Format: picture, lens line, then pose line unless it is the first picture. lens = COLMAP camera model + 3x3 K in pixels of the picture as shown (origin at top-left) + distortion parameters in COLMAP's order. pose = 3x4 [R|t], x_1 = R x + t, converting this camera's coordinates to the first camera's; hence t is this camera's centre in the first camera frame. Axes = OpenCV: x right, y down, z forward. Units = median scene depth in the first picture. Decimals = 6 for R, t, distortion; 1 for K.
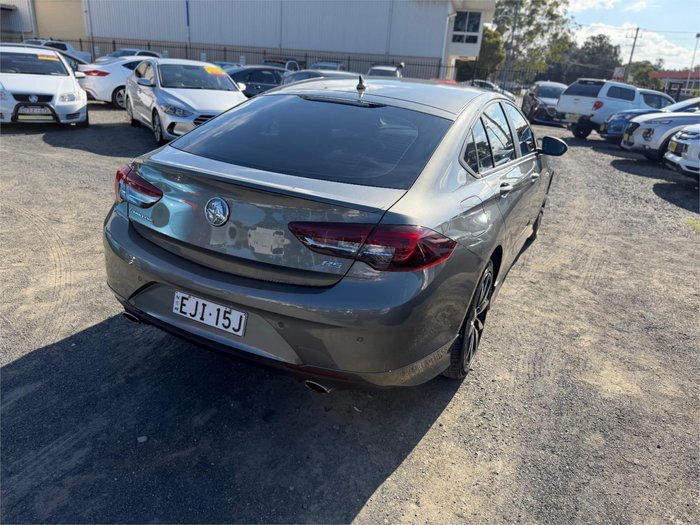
lens RADIAL K [[489.4, 0, 347.2], [0, 489.4, 266.4], [0, 0, 1]] dist [0.017097, -0.022940]
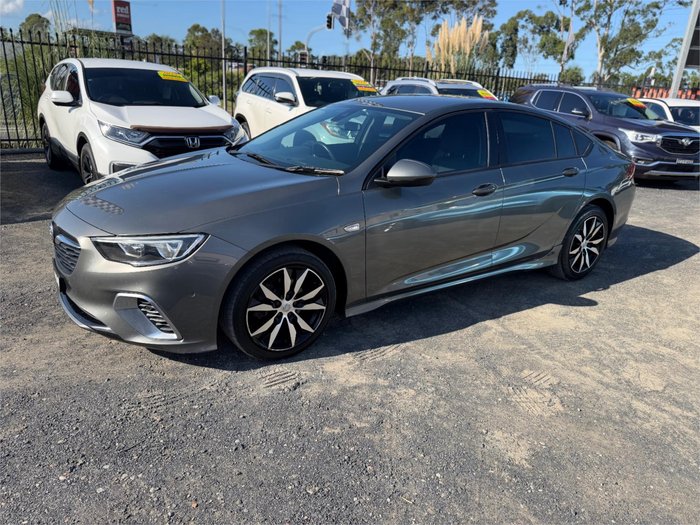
lens RADIAL K [[492.4, 0, 348.0], [0, 492.4, 264.1], [0, 0, 1]] dist [0.014300, -0.021052]
pose [[-0.857177, -0.276473, 0.434523, -0.322871], [0.079373, 0.762702, 0.641861, -0.854578], [-0.508868, 0.584678, -0.631827, 2.114786]]
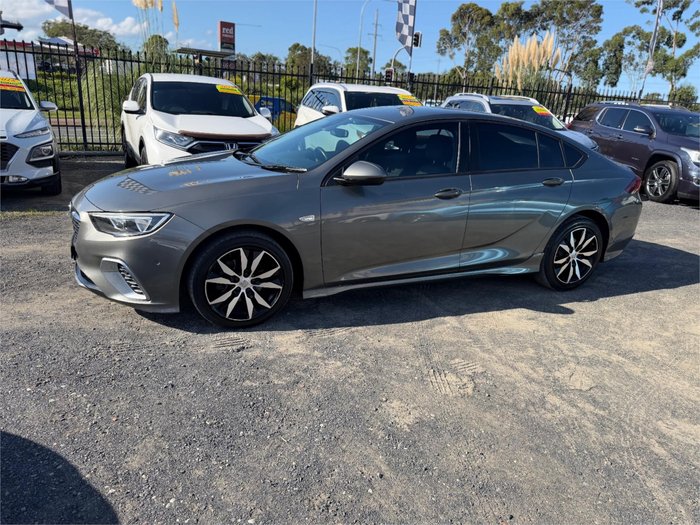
lens RADIAL K [[492.4, 0, 348.0], [0, 492.4, 264.1], [0, 0, 1]] dist [0.014300, -0.021052]
pose [[-0.754702, -0.315601, 0.575171, -0.574988], [0.128609, 0.788516, 0.601418, -0.857169], [-0.643339, 0.527863, -0.554505, 2.072337]]
